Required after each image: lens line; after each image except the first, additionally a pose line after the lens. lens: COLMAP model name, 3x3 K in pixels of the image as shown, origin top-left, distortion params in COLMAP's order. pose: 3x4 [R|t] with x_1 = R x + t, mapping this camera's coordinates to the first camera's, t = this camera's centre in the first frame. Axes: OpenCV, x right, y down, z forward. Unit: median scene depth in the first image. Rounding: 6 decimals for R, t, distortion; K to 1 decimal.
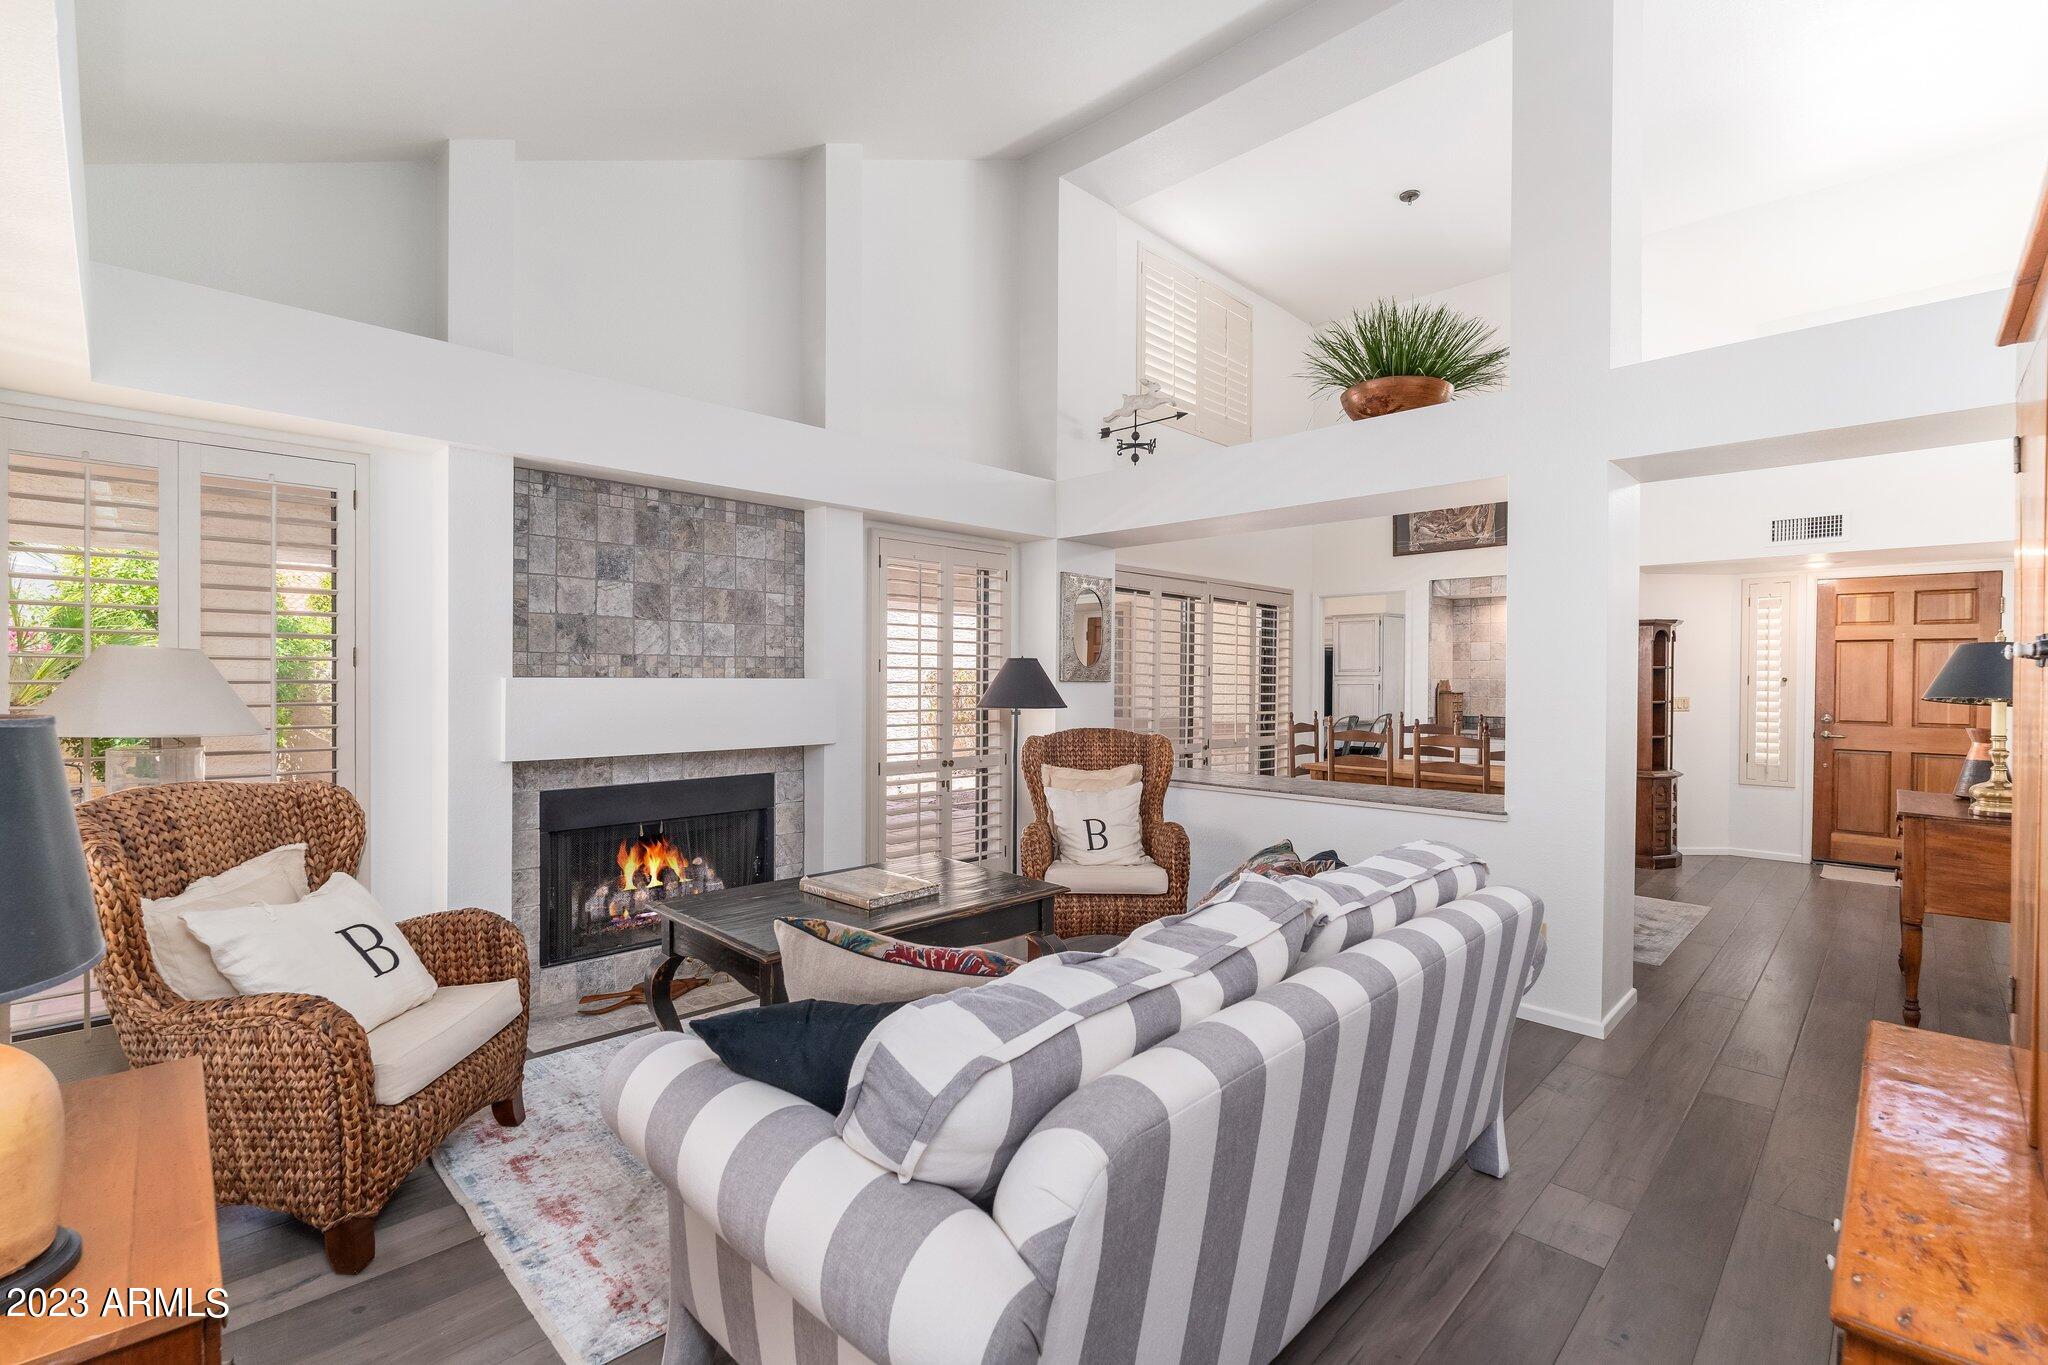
lens RADIAL K [[904.5, 0, 1024.0], [0, 904.5, 684.6], [0, 0, 1]] dist [-0.001883, -0.000077]
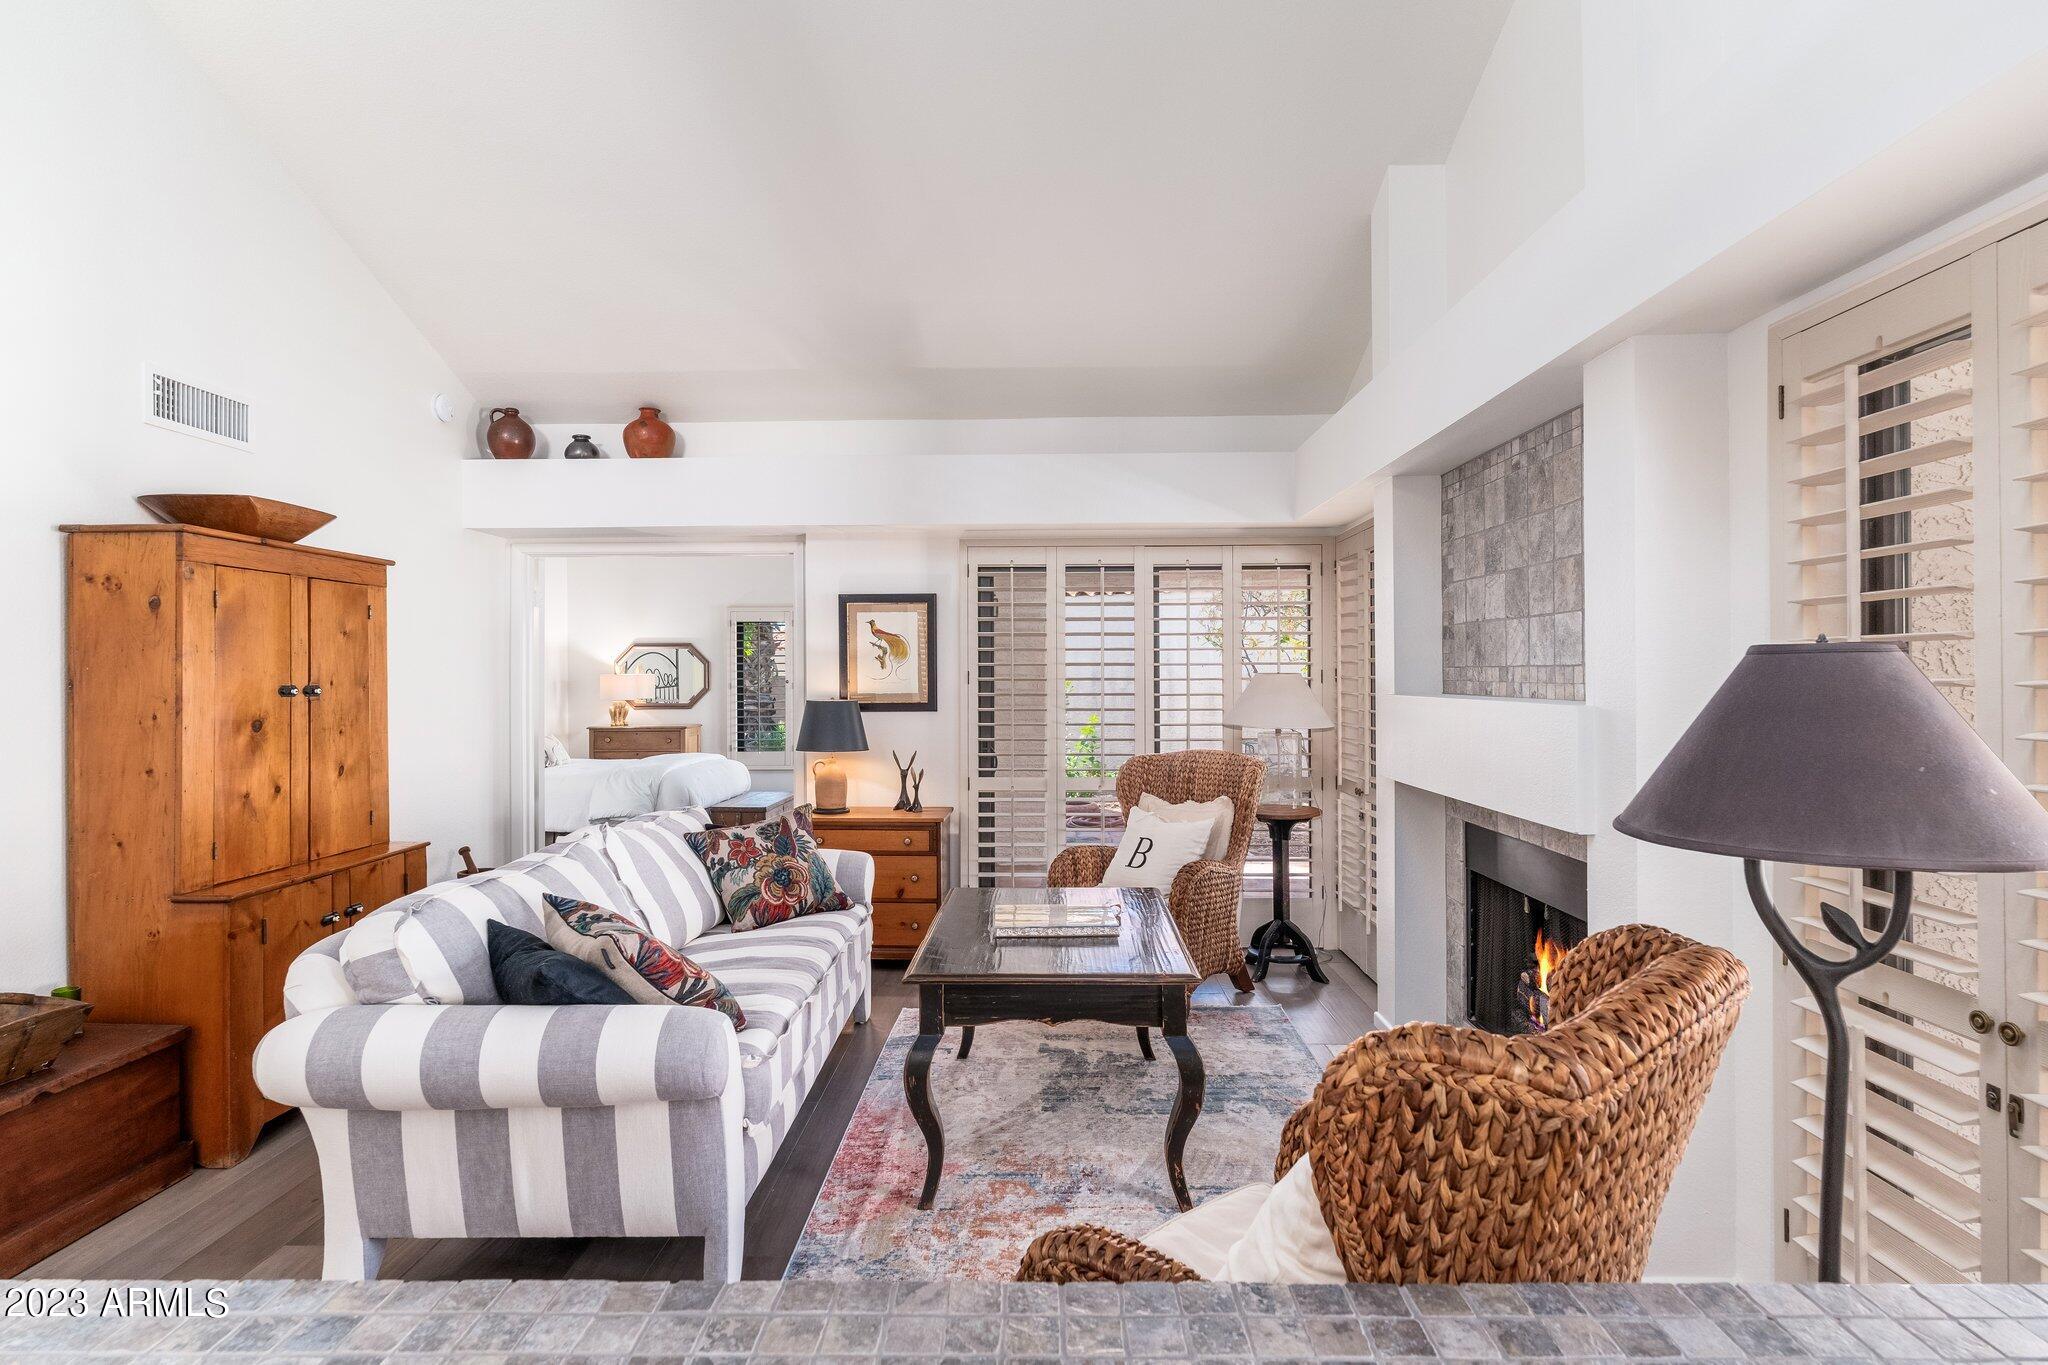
lens RADIAL K [[1007.5, 0, 1023.7], [0, 1007.5, 674.1], [0, 0, 1]] dist [-0.001976, 0.000114]
pose [[-0.723512, -0.001551, -0.690310, 0.417076], [-0.002788, 0.999996, 0.000676, -0.024622], [0.690306, 0.002414, -0.723513, 1.247191]]
